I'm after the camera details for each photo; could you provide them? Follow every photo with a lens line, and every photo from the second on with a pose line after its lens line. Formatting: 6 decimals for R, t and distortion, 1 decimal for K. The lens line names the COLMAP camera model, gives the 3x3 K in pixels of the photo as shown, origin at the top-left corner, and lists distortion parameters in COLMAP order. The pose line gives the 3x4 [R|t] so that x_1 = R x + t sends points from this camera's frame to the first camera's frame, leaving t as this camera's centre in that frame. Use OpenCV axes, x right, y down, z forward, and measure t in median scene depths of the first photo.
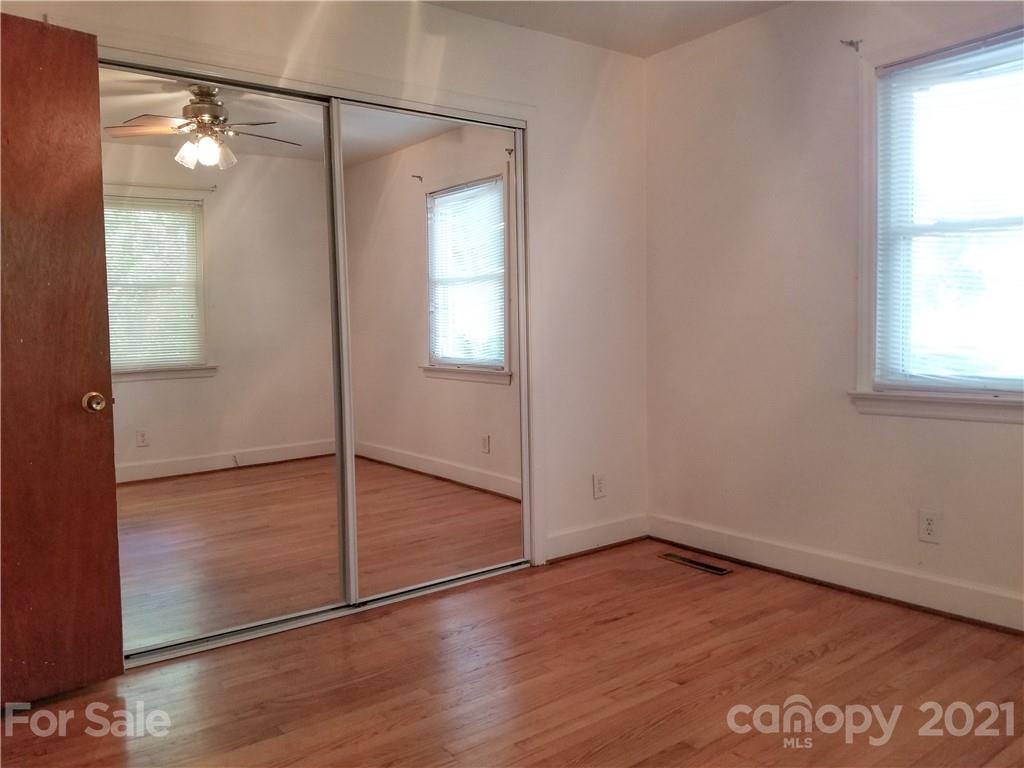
lens RADIAL K [[813.3, 0, 520.9], [0, 813.3, 384.4], [0, 0, 1]] dist [0.082286, -0.137603]
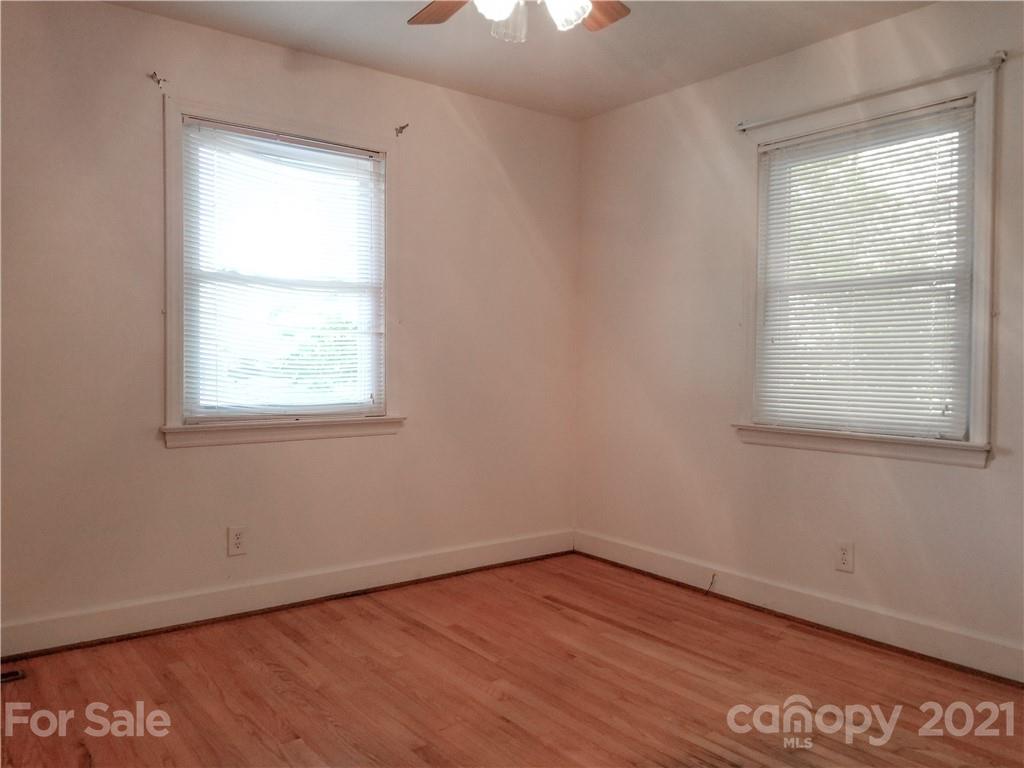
lens RADIAL K [[813.3, 0, 520.9], [0, 813.3, 384.4], [0, 0, 1]] dist [0.082286, -0.137603]
pose [[-0.014252, -0.010389, 0.999844, -0.675733], [0.056590, 0.998335, 0.011180, -0.033676], [-0.998296, 0.056741, -0.013640, 0.660892]]
